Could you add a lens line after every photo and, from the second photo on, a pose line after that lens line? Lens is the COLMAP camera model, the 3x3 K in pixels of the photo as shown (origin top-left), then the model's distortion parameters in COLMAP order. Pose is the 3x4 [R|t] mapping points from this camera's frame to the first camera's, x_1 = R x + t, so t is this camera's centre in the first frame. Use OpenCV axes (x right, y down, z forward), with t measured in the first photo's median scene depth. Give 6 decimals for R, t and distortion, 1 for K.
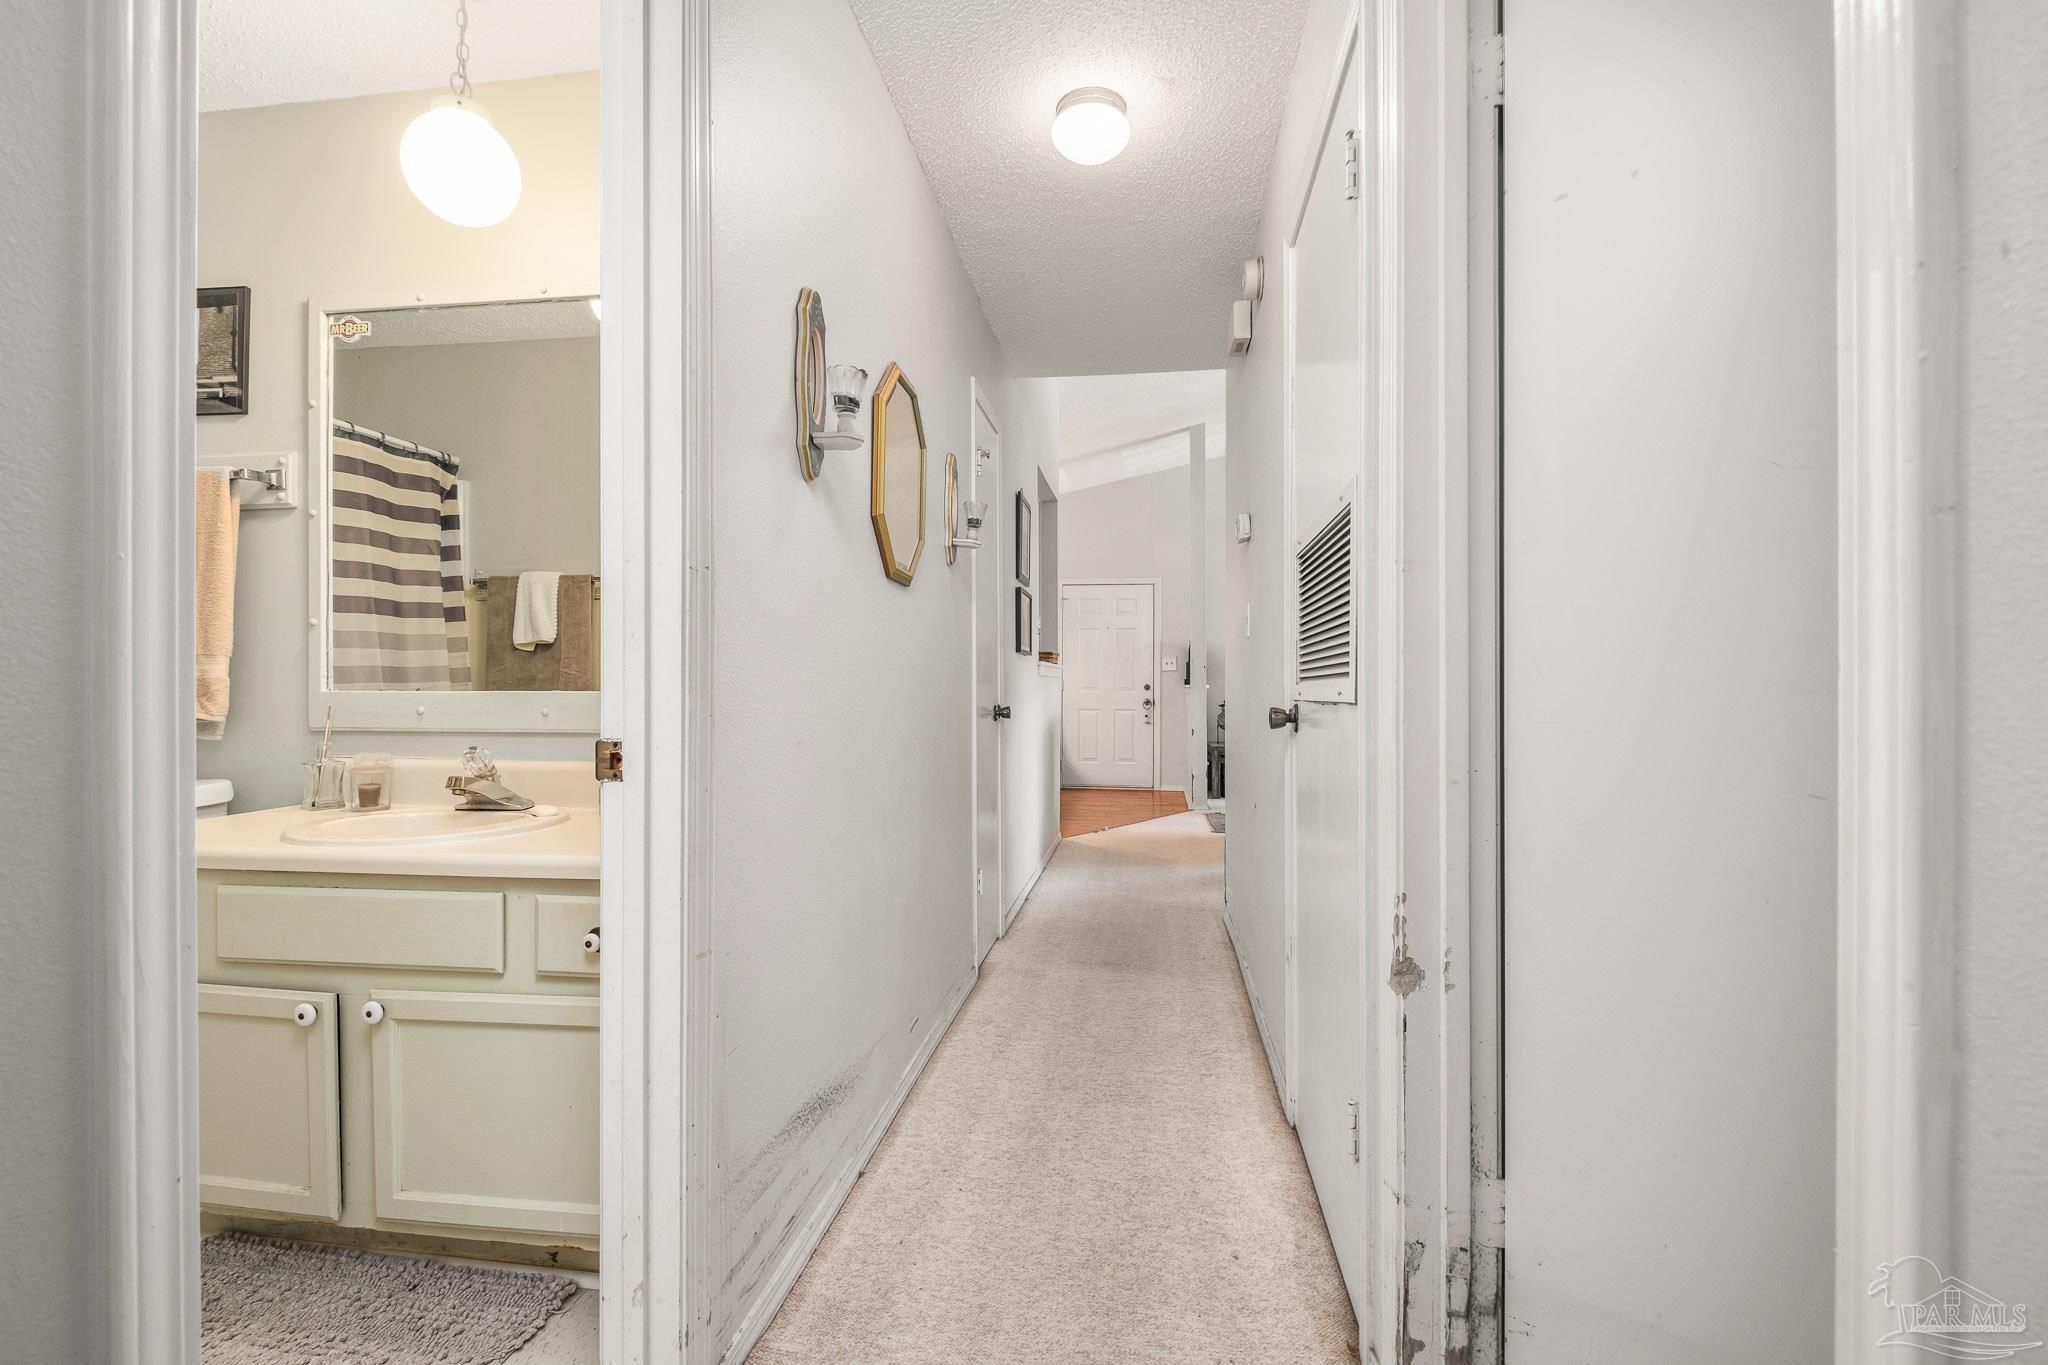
lens RADIAL K [[937.7, 0, 1022.8], [0, 937.7, 685.6], [0, 0, 1]] dist [0.001359, -0.001448]
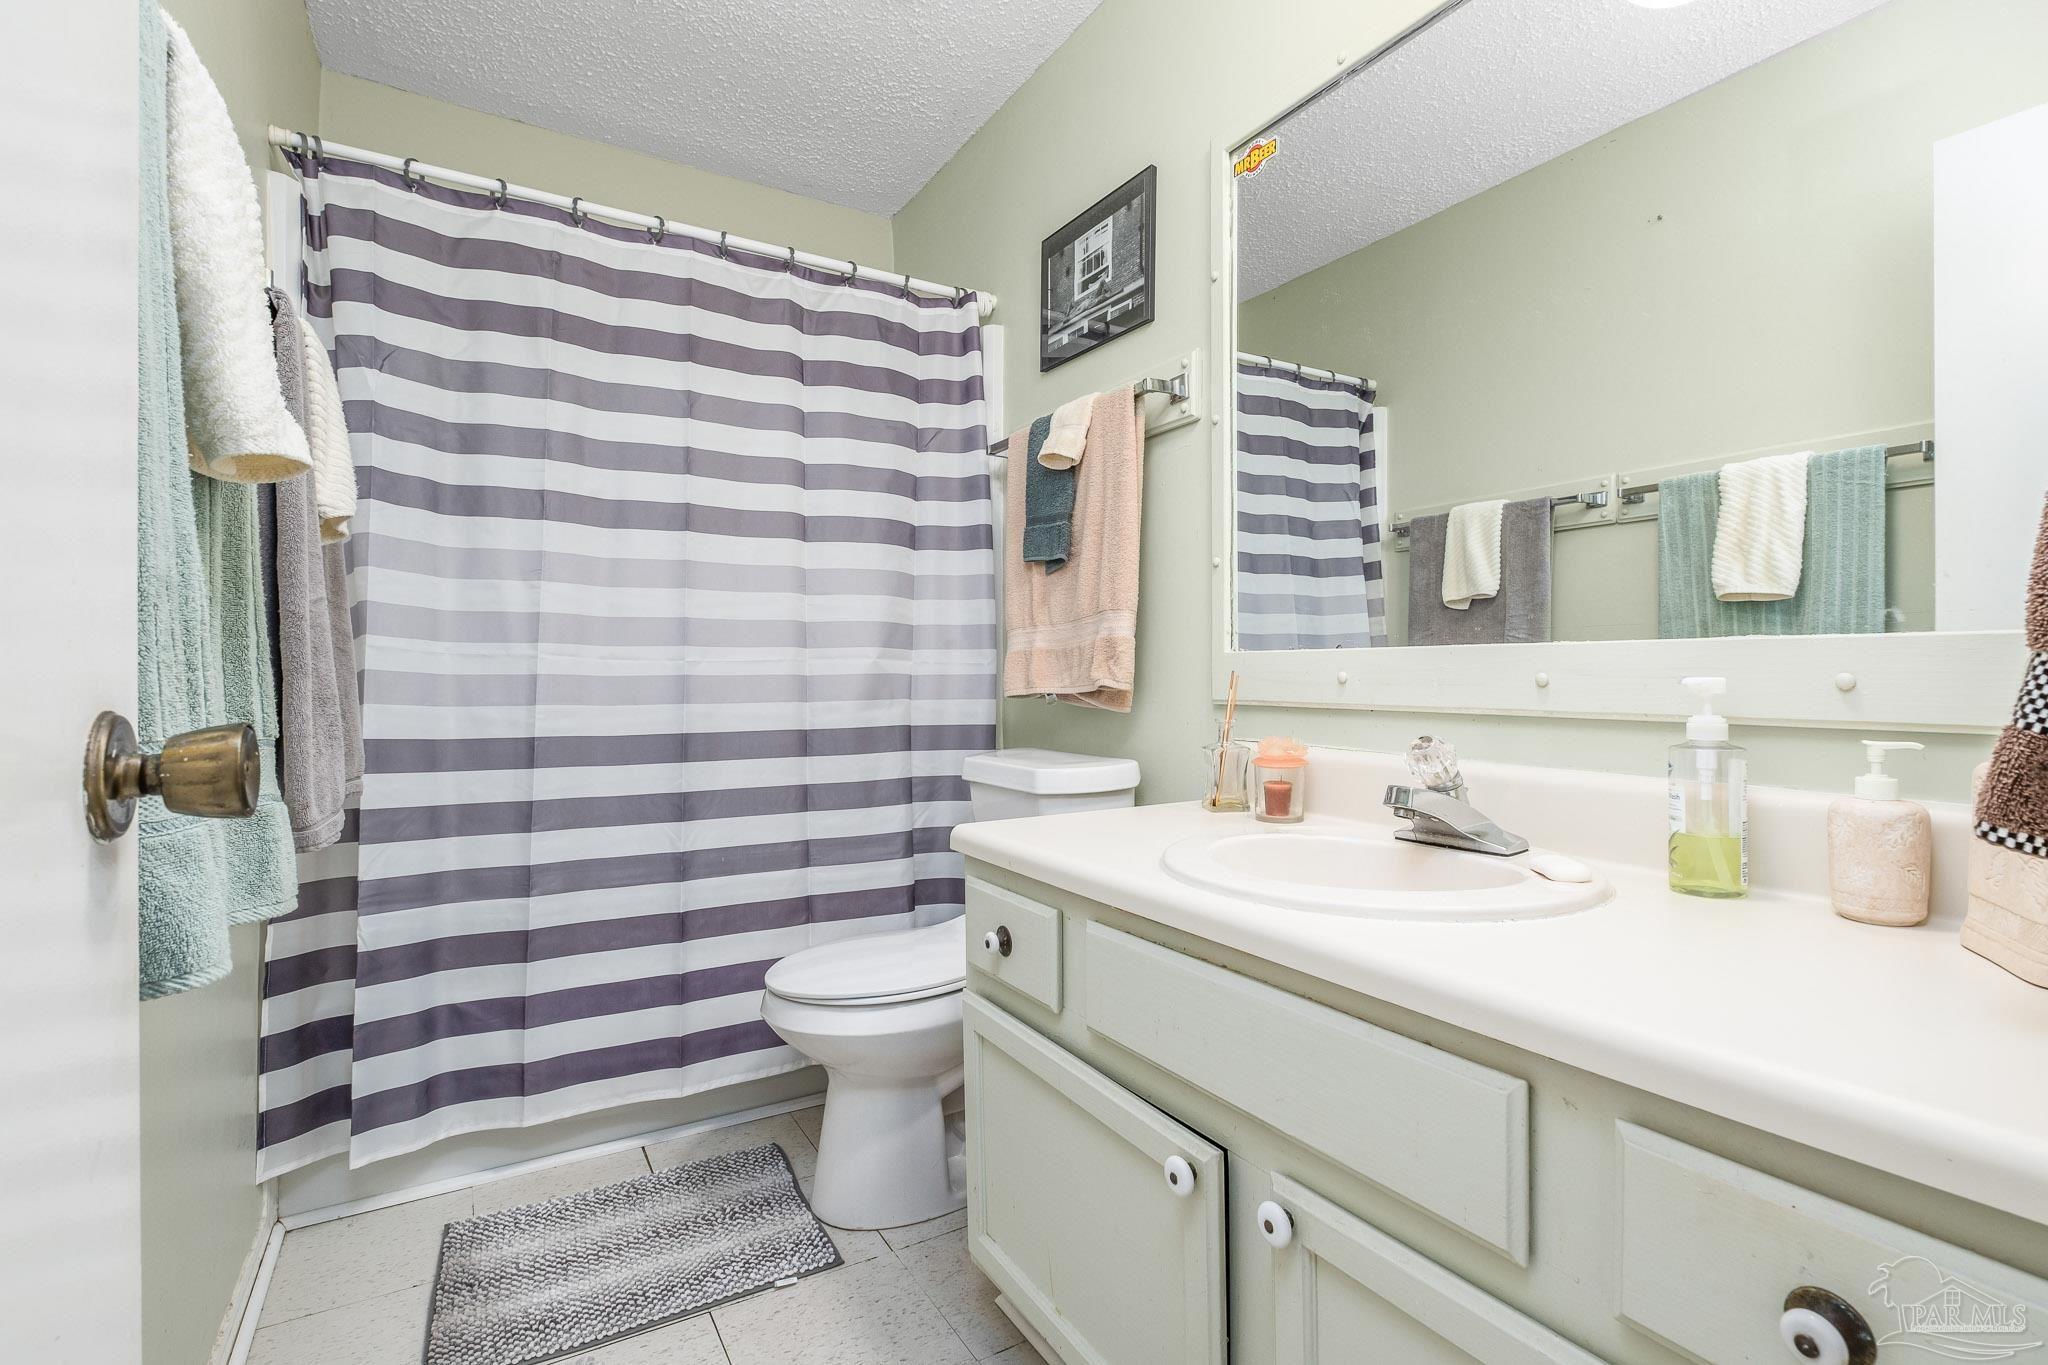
lens RADIAL K [[937.7, 0, 1022.9], [0, 937.7, 681.3], [0, 0, 1]] dist [0.001359, -0.001448]
pose [[0.629405, 0.003526, -0.777070, -0.255054], [0.006519, 0.999931, 0.009818, 0.020641], [0.777050, -0.011245, 0.629338, 0.385278]]
